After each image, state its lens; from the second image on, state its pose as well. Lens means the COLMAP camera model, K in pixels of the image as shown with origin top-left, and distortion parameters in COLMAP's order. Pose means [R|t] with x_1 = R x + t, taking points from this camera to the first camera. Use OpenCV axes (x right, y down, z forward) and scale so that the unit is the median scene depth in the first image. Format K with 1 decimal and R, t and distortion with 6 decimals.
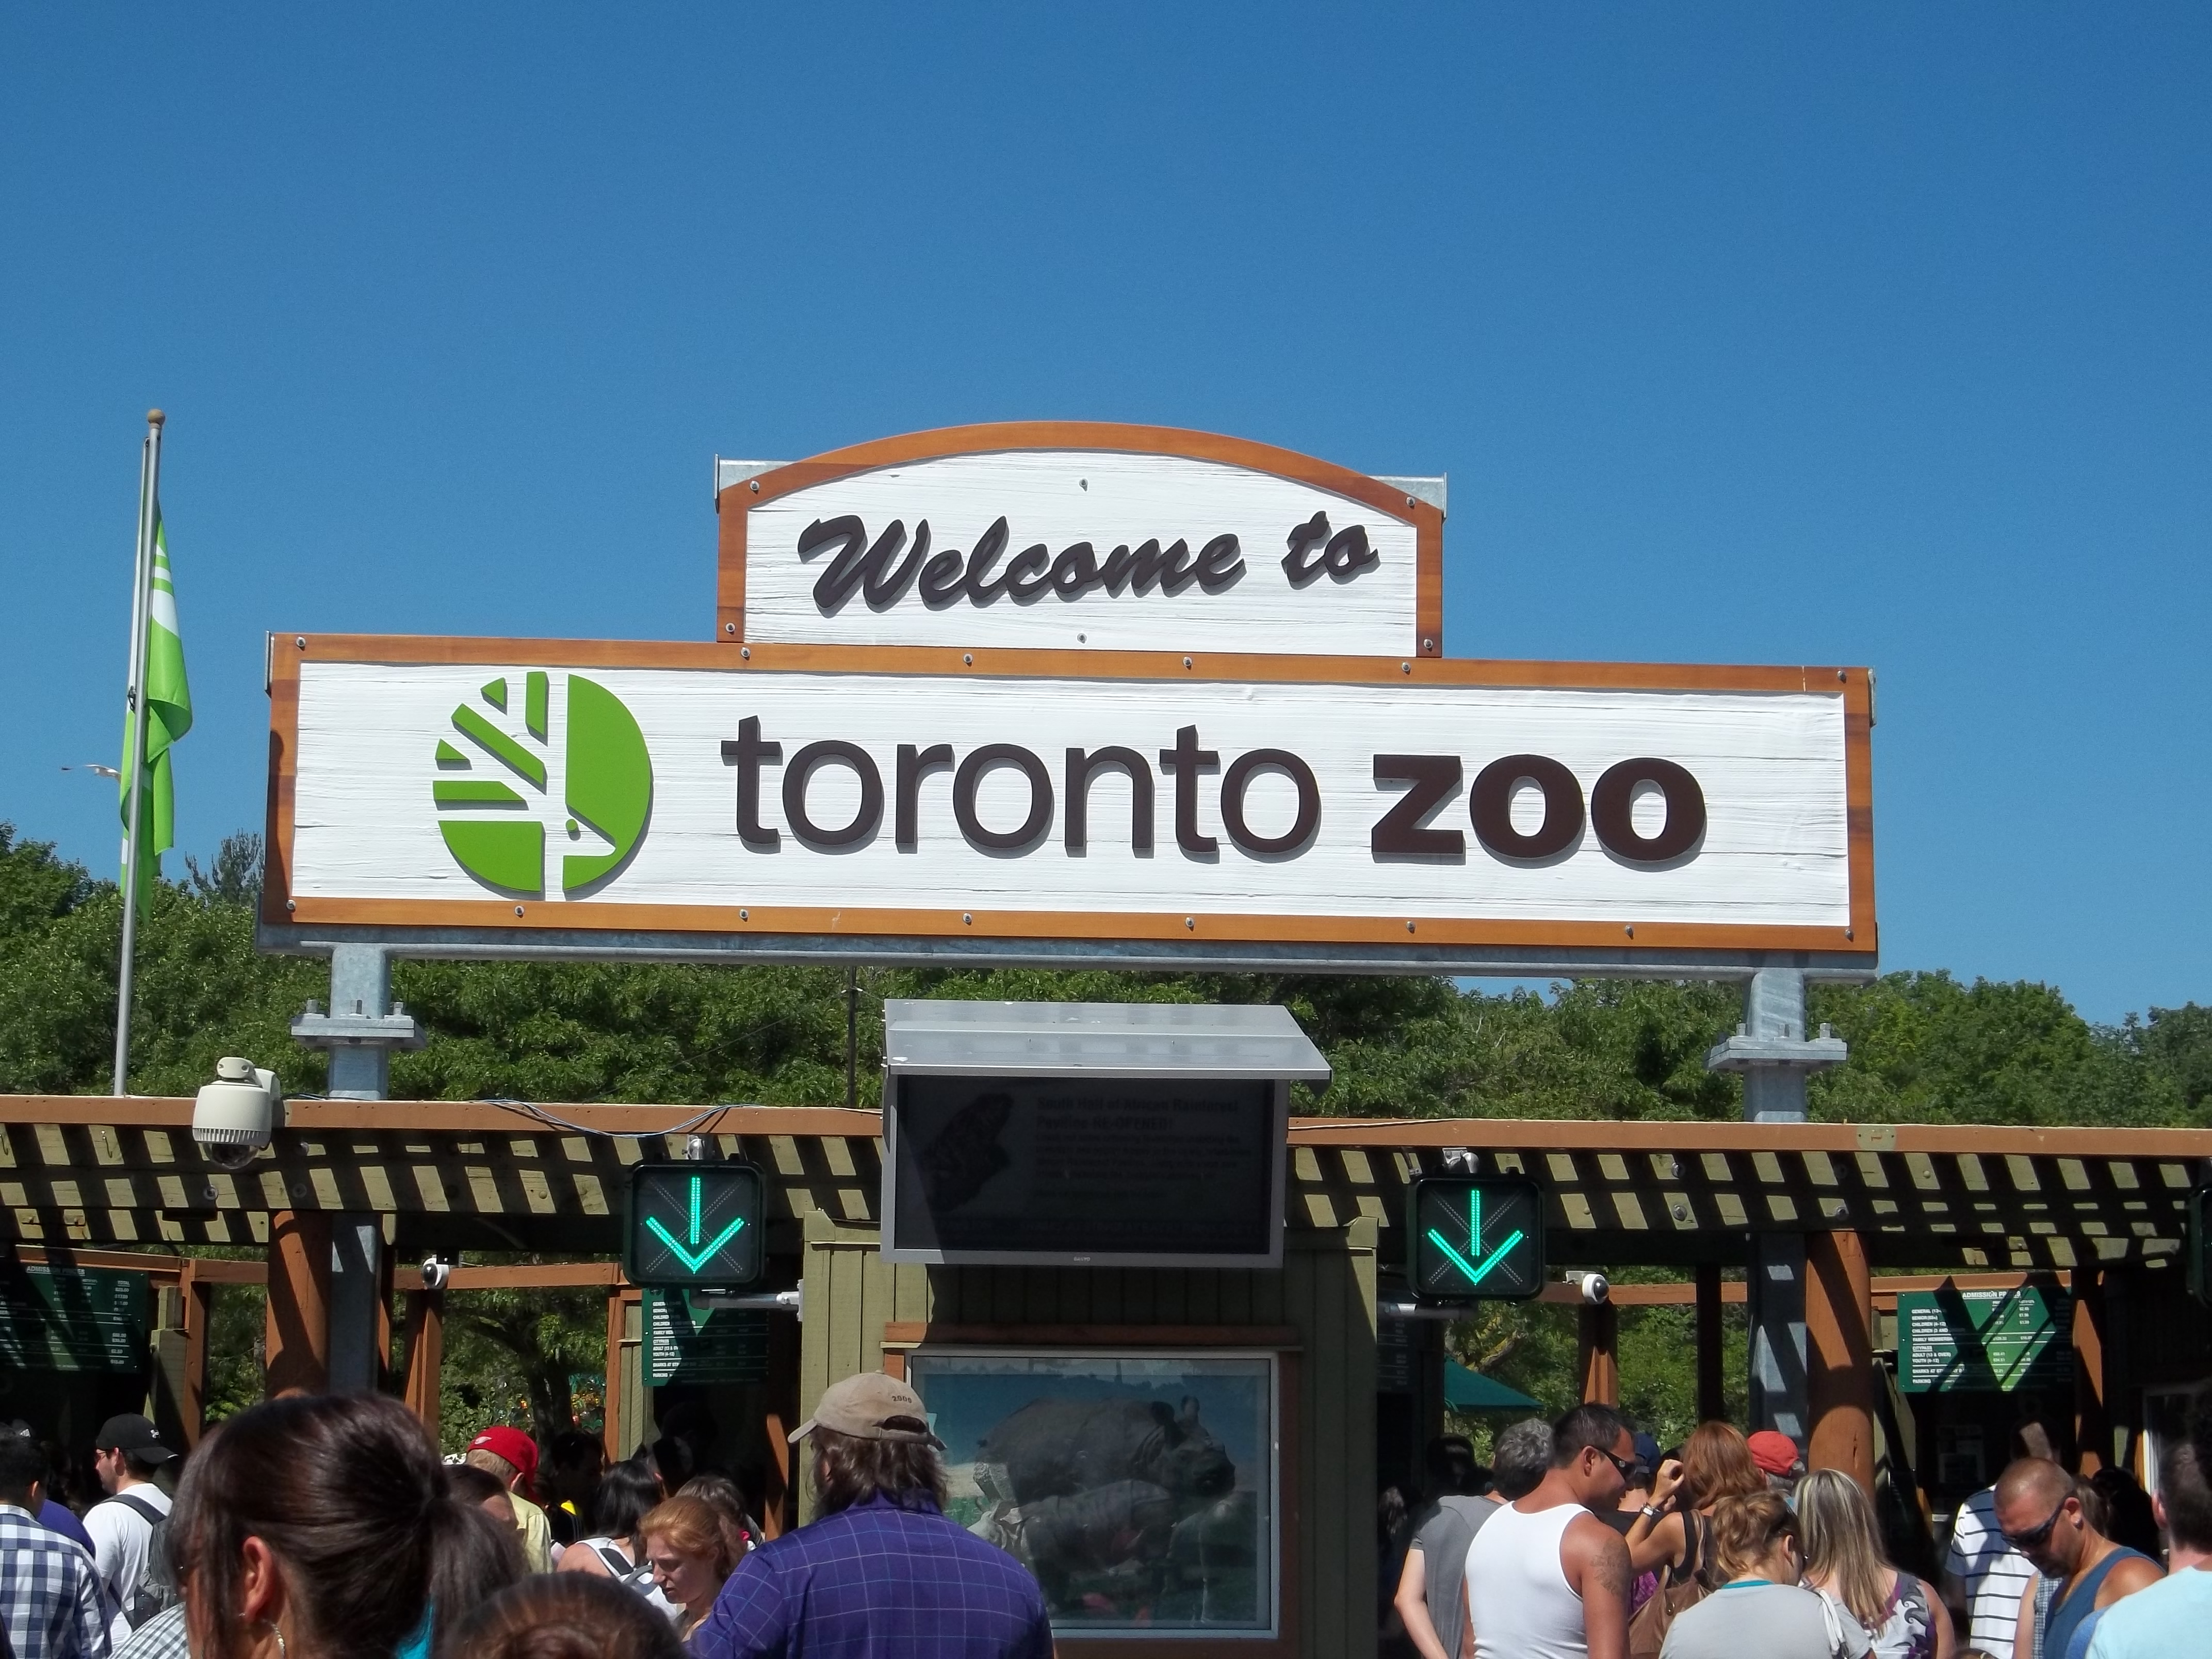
lens RADIAL K [[4063.6, 0, 1109.0], [0, 4063.6, 833.2], [0, 0, 1]] dist [0.027749, 0.000000]
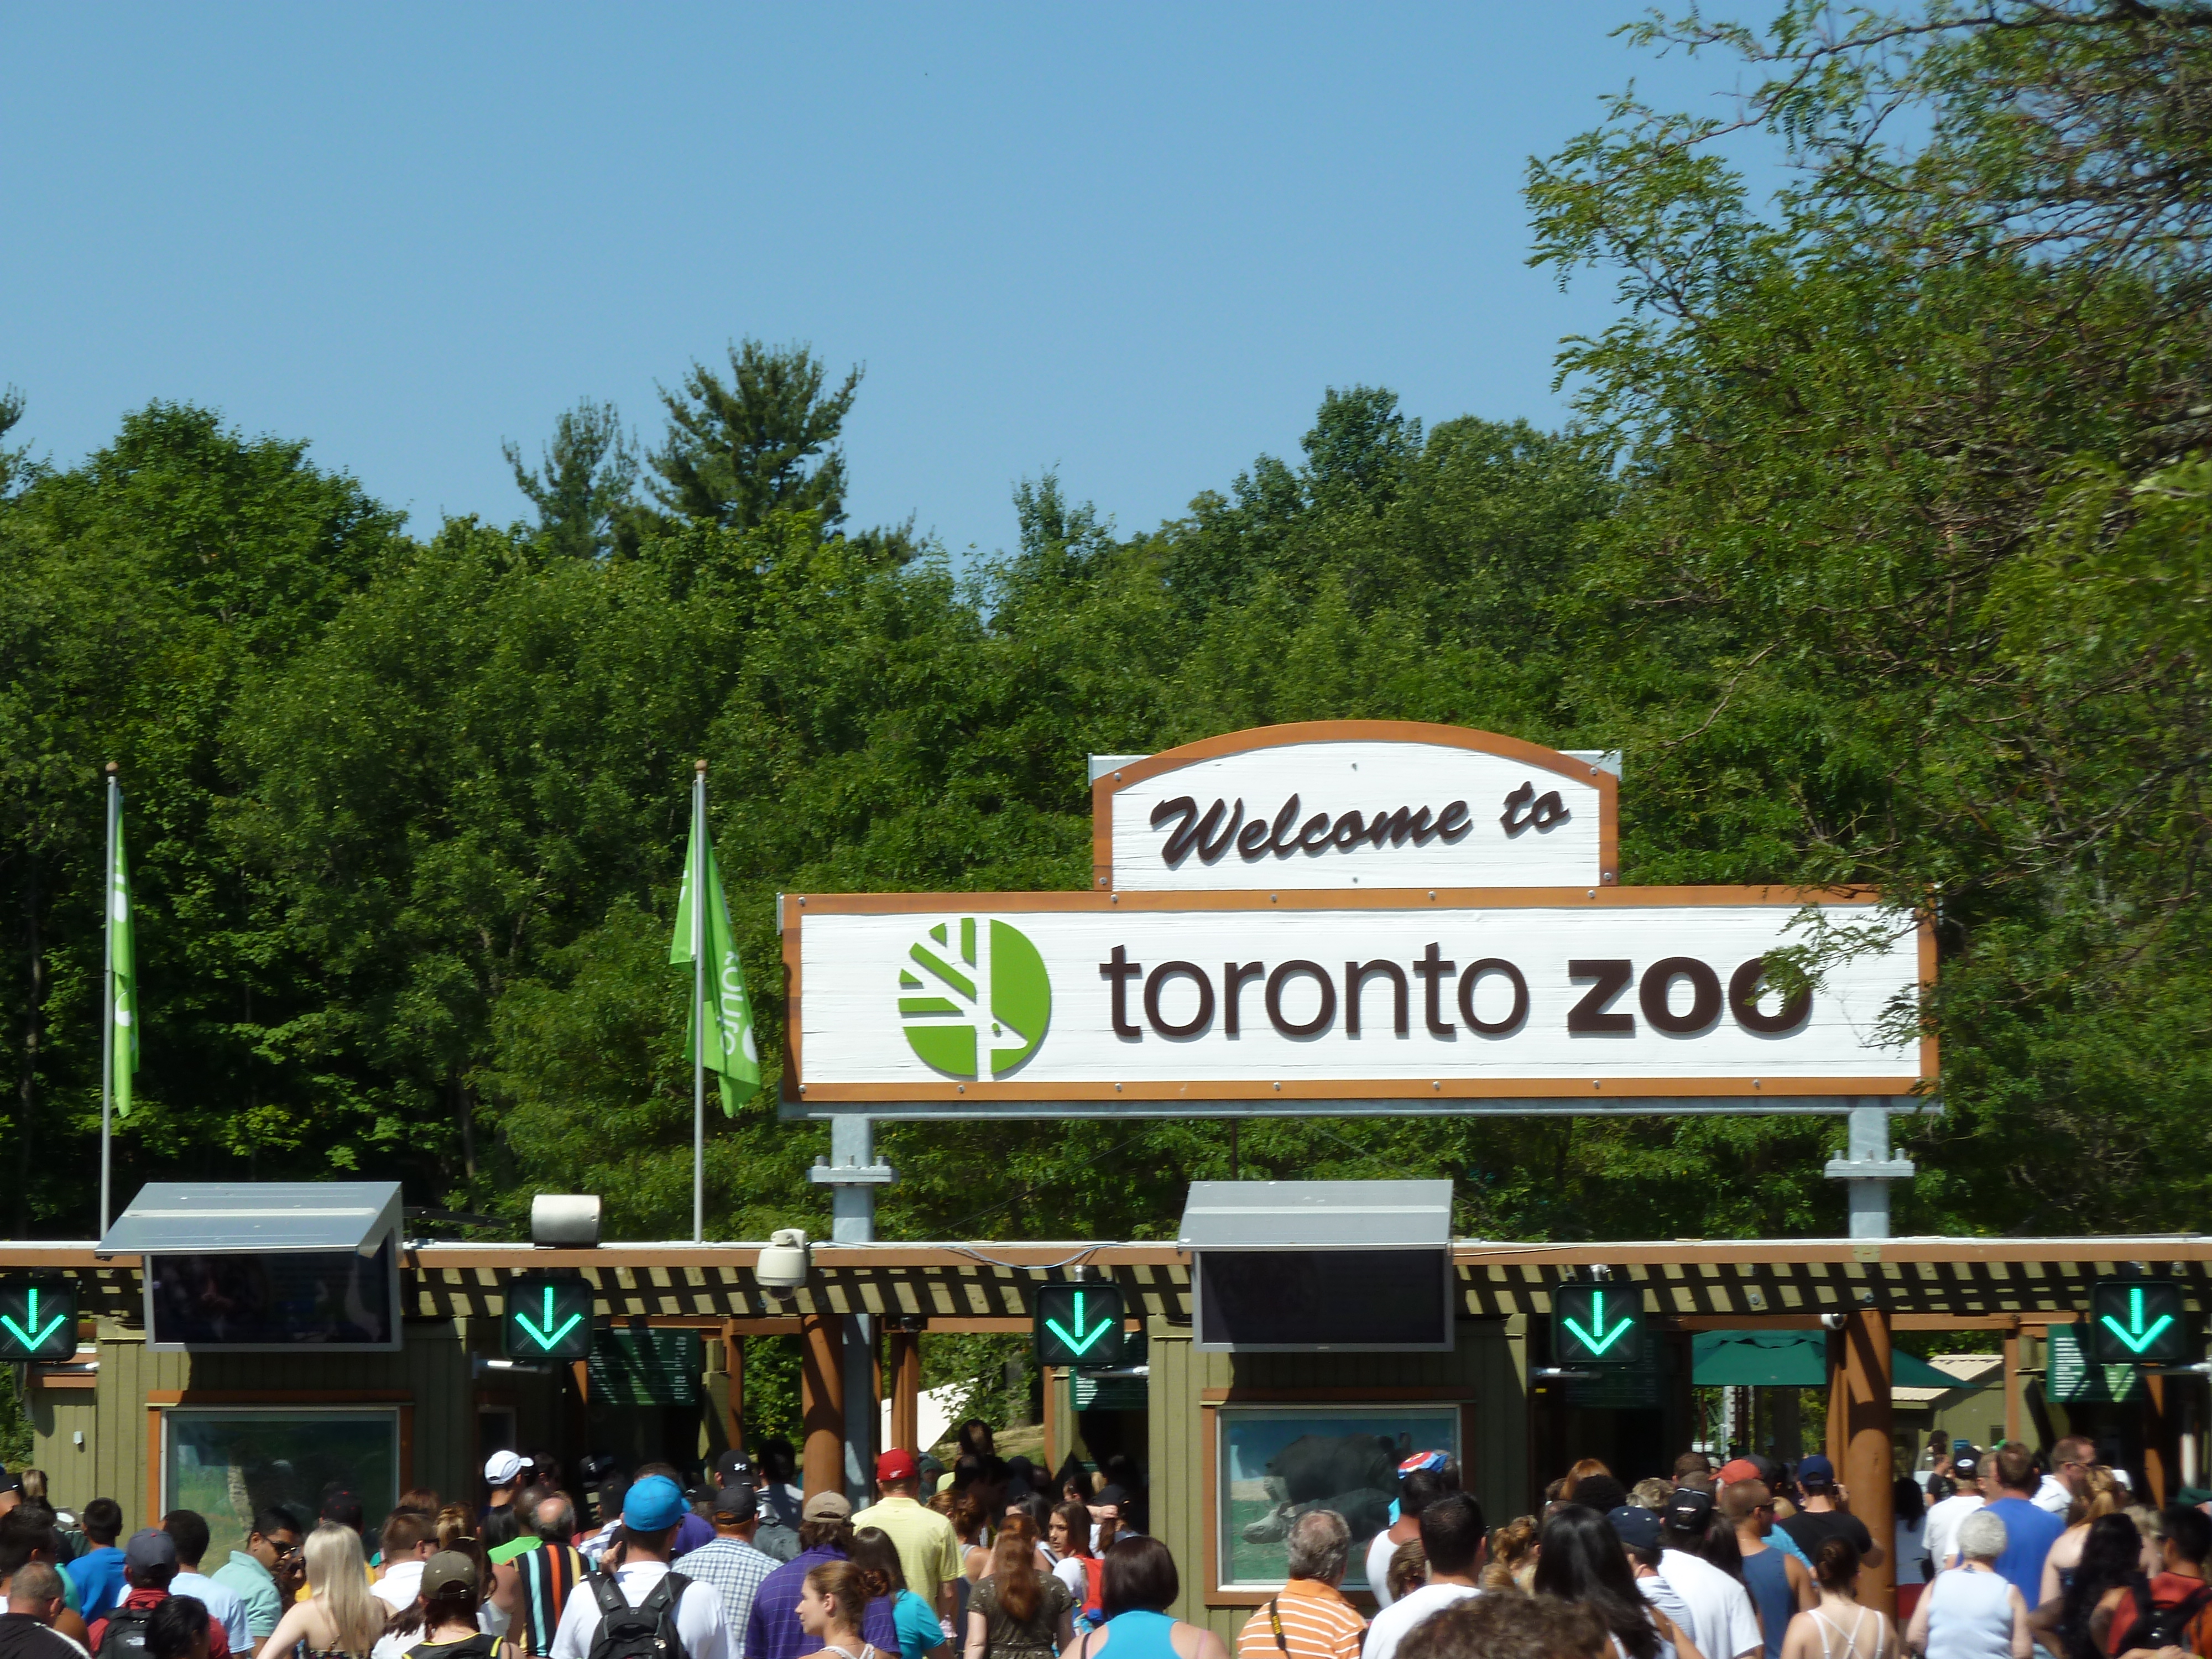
lens RADIAL K [[7583.5, 0, 1089.8], [0, 7583.5, 792.9], [0, 0, 1]] dist [0.159023, 0.000000]
pose [[0.990030, -0.023946, -0.138806, 0.264298], [0.035163, 0.996260, 0.078933, -0.285901], [0.136397, -0.083027, 0.987169, -1.567942]]
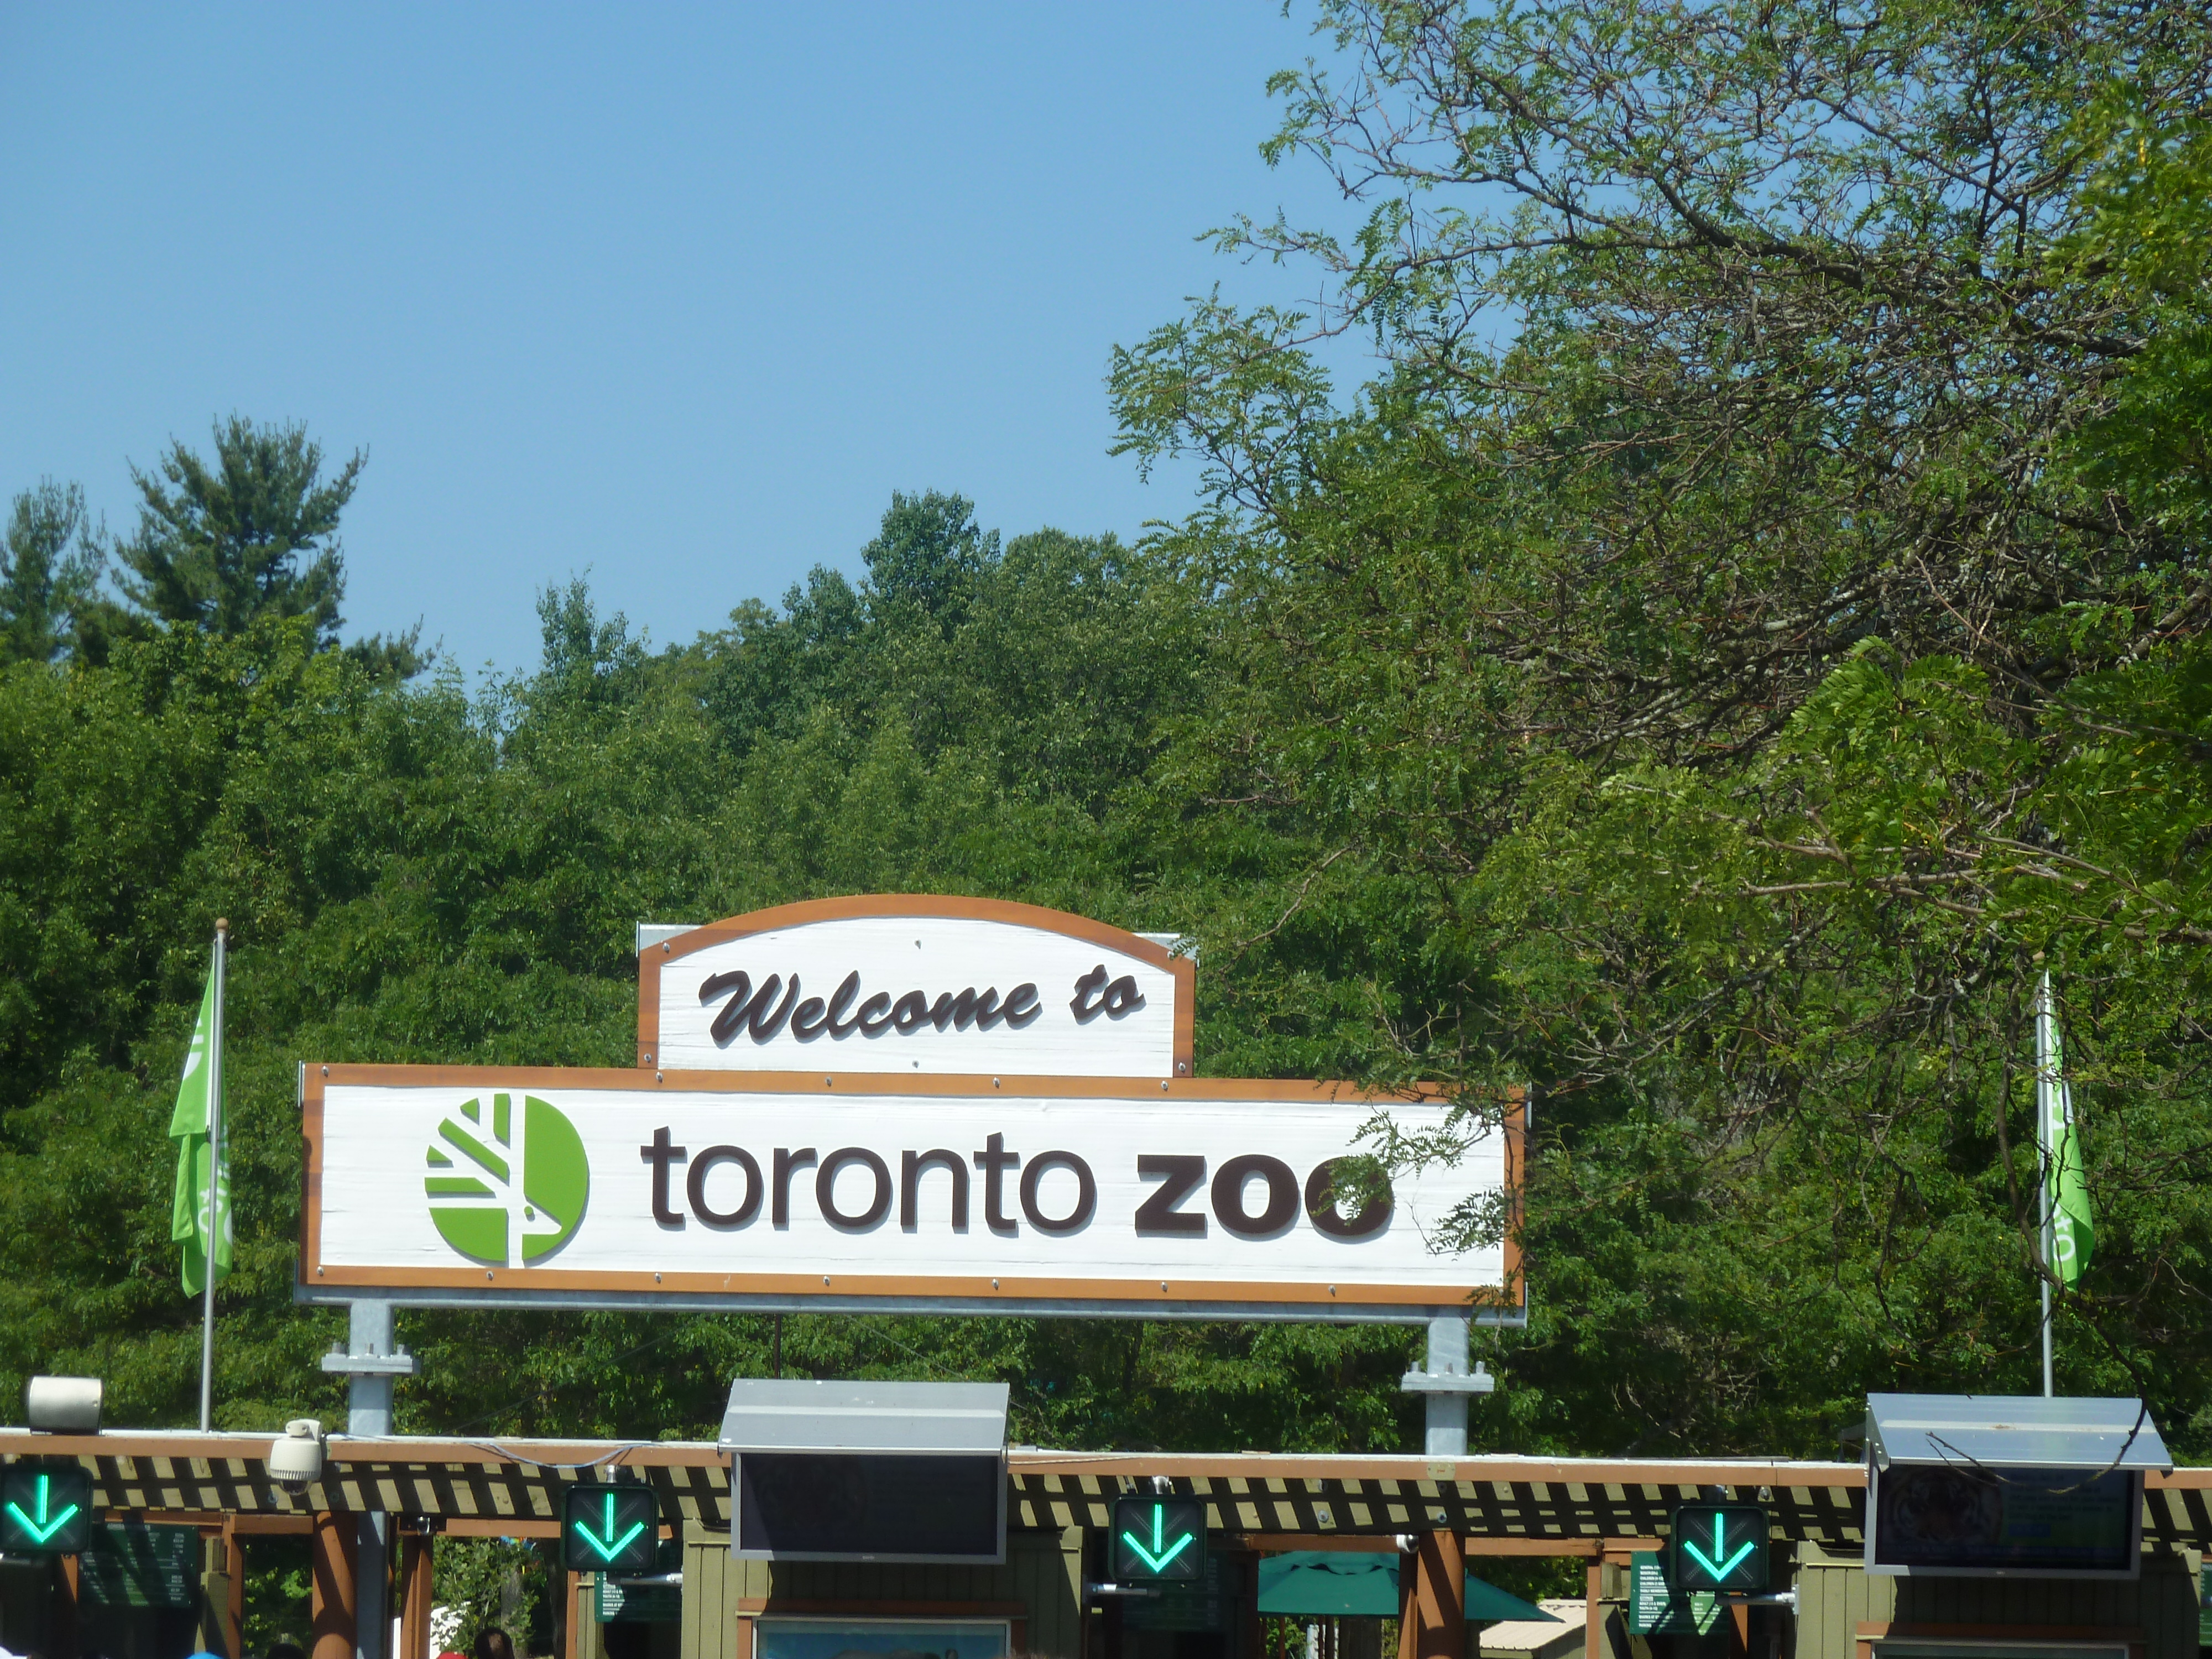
lens RADIAL K [[8785.6, 0, 1210.8], [0, 8785.6, 823.7], [0, 0, 1]] dist [0.049794, 0.000000]
pose [[0.997530, 0.002281, -0.070205, 0.287311], [0.002394, 0.997788, 0.066433, -0.313765], [0.070201, -0.066437, 0.995318, -1.806991]]
